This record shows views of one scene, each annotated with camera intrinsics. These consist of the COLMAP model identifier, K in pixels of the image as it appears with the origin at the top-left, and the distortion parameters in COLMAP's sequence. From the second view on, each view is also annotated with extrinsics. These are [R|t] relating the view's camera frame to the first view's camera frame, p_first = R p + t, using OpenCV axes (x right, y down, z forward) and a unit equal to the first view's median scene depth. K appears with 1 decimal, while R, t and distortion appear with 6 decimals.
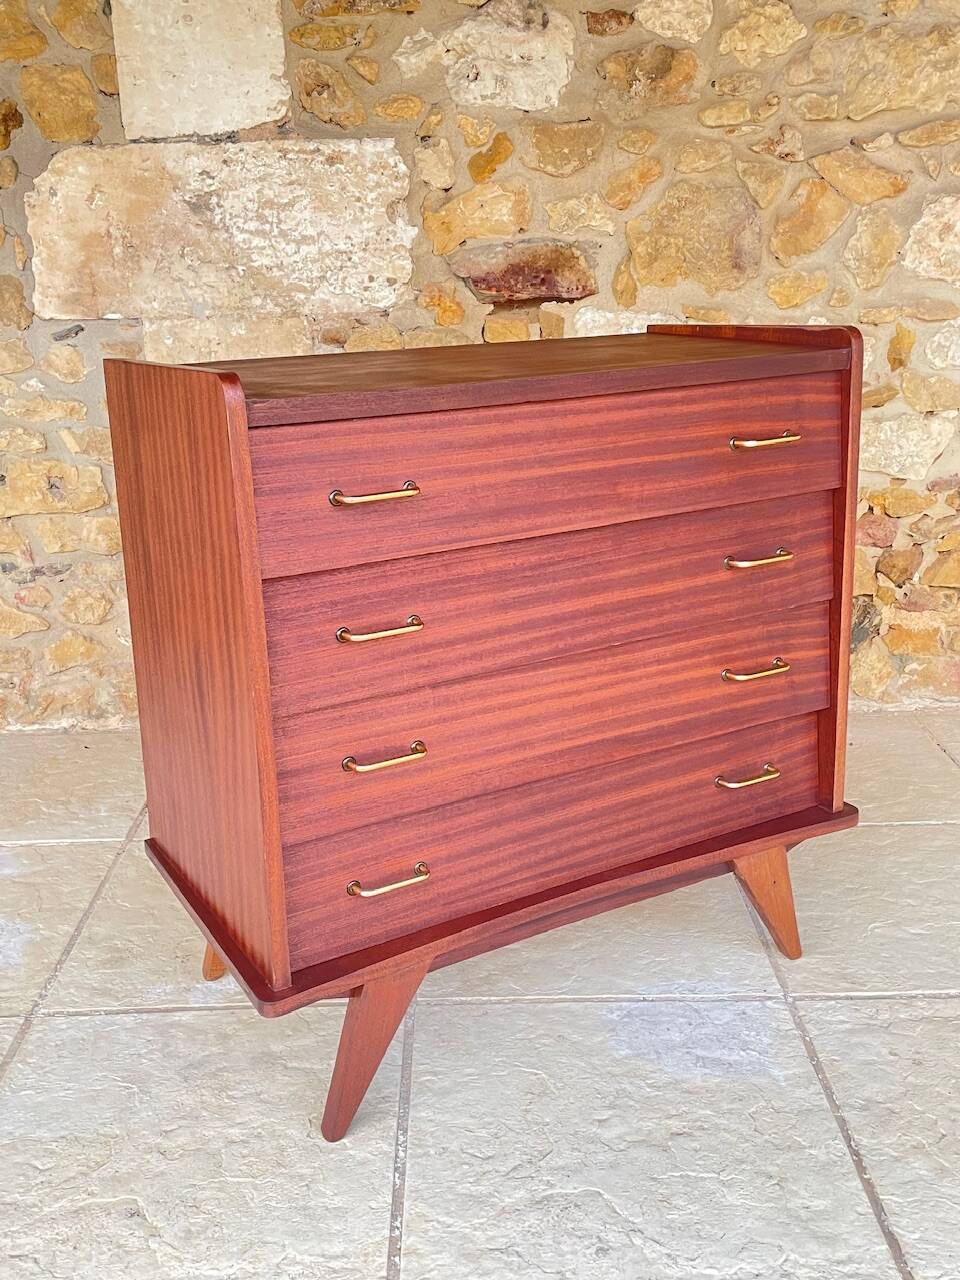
lens RADIAL K [[1296.7, 0, 462.2], [0, 1296.7, 635.7], [0, 0, 1]] dist [0.037415, 0.000000]
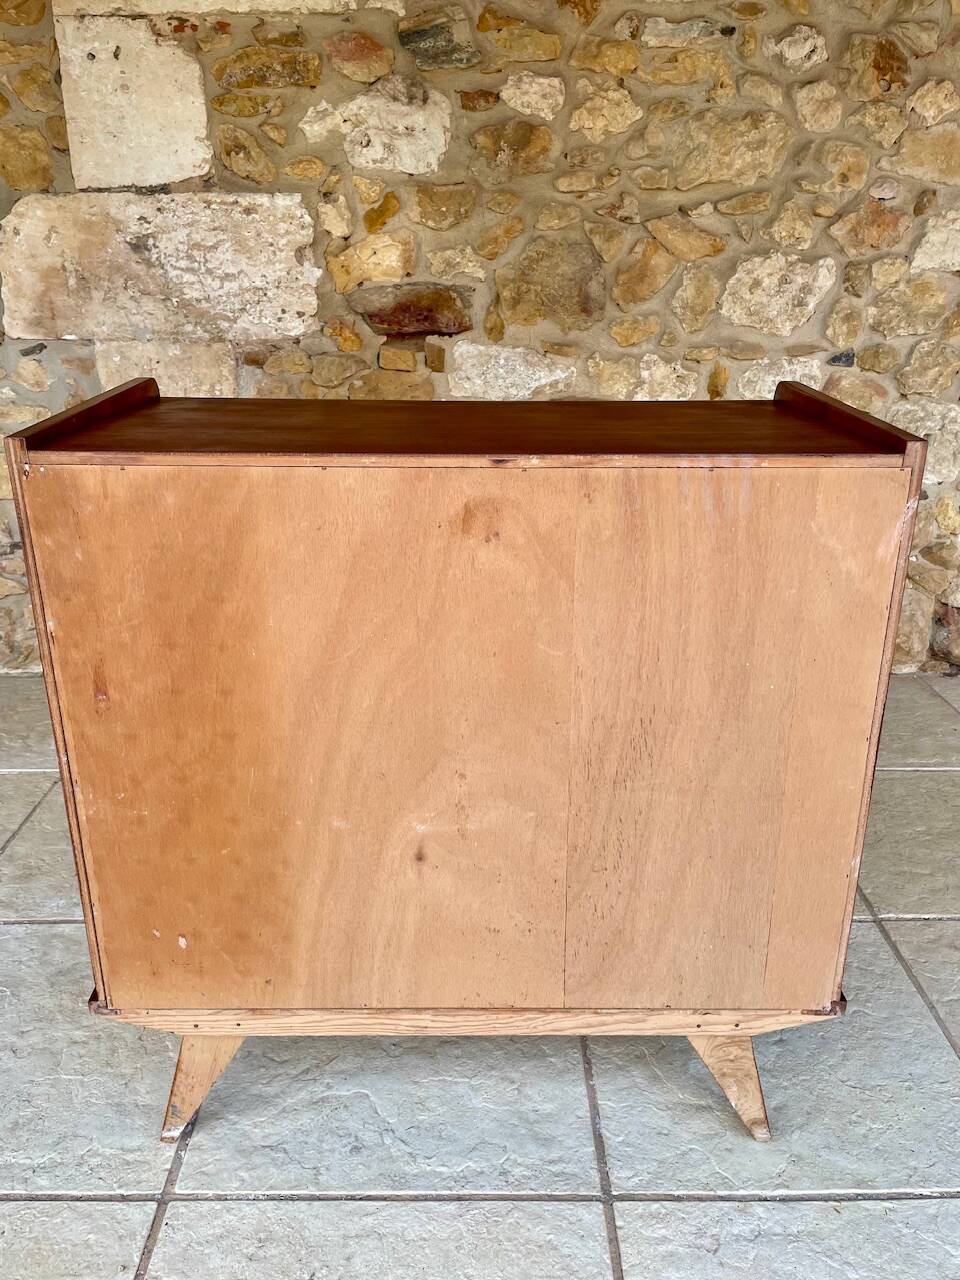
lens RADIAL K [[977.2, 0, 475.6], [0, 977.2, 634.9], [0, 0, 1]] dist [0.065607, -0.085608]
pose [[0.999678, 0.022740, 0.011264, 0.107314], [-0.023293, 0.998393, 0.051665, -0.025880], [-0.010071, -0.051910, 0.998601, 0.067231]]
